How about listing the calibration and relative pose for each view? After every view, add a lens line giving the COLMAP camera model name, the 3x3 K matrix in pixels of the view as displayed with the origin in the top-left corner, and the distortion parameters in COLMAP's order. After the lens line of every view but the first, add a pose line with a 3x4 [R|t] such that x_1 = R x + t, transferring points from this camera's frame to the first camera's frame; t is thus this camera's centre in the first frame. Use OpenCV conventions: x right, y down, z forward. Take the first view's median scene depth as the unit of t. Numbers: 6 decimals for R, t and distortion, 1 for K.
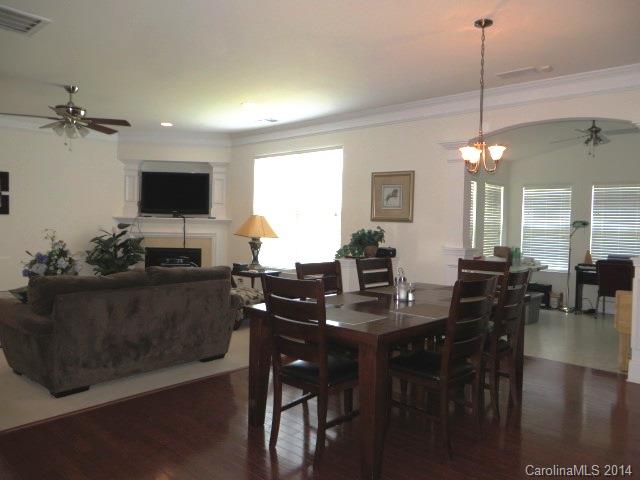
lens RADIAL K [[482.8, 0, 321.6], [0, 482.8, 240.9], [0, 0, 1]] dist [-0.003392, -0.001937]
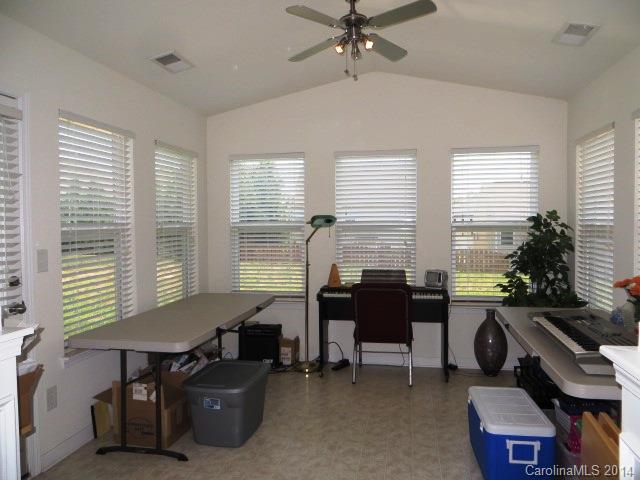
lens RADIAL K [[482.8, 0, 321.1], [0, 482.8, 238.5], [0, 0, 1]] dist [-0.003392, -0.001937]
pose [[0.856281, -0.054773, 0.513599, 0.235915], [0.043218, 0.998472, 0.034430, -0.032942], [-0.514700, -0.007285, 0.857339, 0.500676]]
